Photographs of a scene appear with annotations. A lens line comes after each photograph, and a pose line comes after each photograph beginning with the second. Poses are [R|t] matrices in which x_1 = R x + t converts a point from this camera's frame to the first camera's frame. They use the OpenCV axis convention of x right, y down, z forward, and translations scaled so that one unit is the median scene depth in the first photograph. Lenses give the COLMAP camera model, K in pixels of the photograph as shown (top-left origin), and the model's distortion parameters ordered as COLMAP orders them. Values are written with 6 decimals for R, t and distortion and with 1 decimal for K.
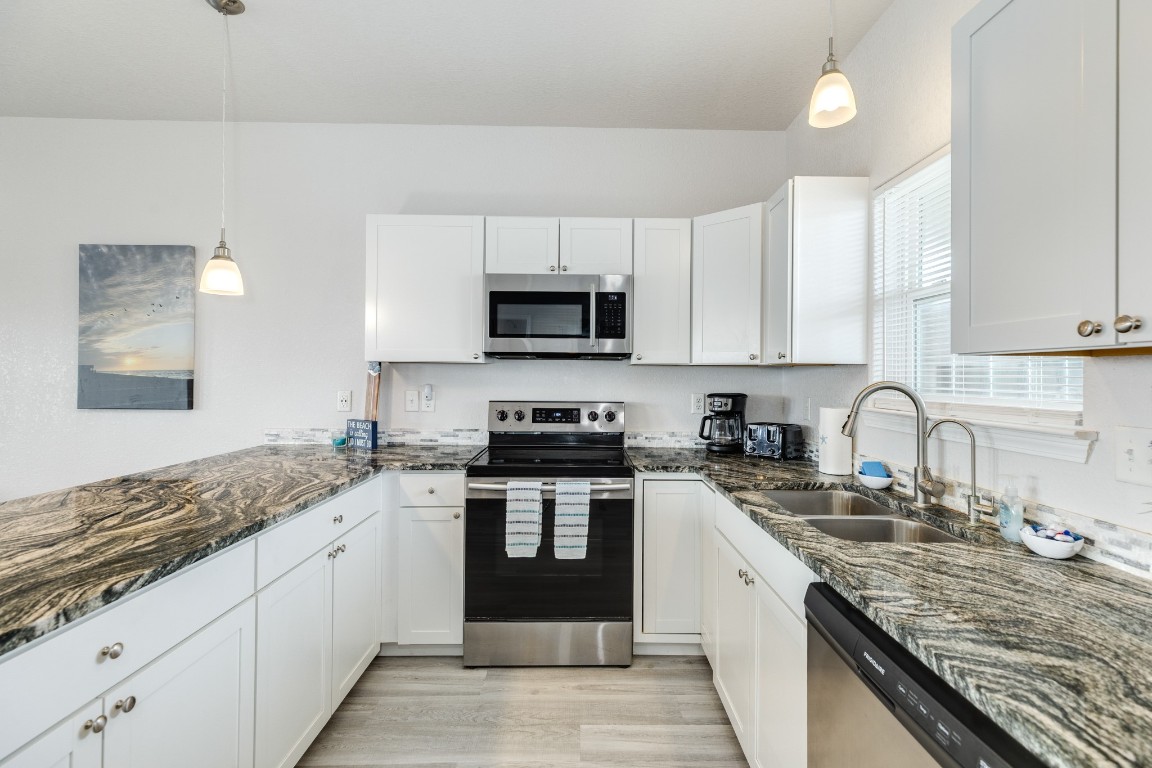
lens RADIAL K [[515.1, 0, 580.8], [0, 515.1, 375.5], [0, 0, 1]] dist [0.001604, 0.000175]
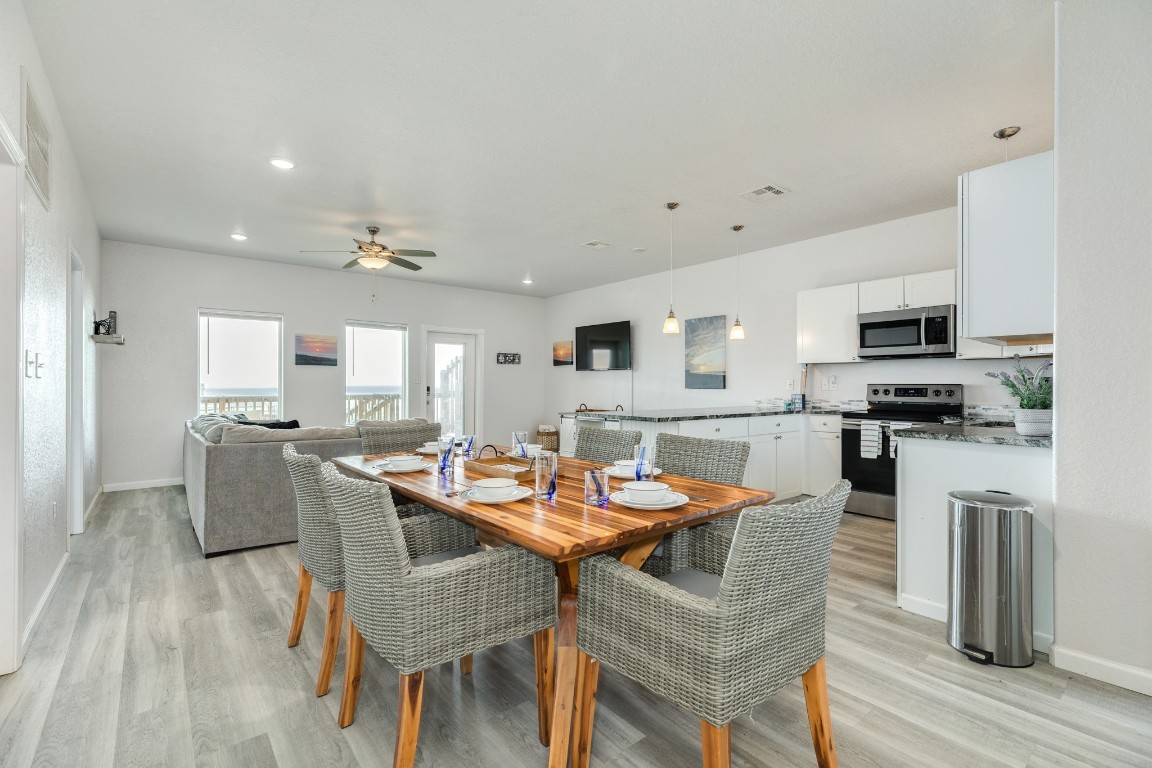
lens RADIAL K [[515.1, 0, 580.8], [0, 515.1, 375.5], [0, 0, 1]] dist [0.001604, 0.000175]
pose [[0.628531, -0.021109, -0.777498, 0.606517], [0.003791, 0.999703, -0.024077, 0.063085], [0.777775, 0.012186, 0.628424, -0.917059]]
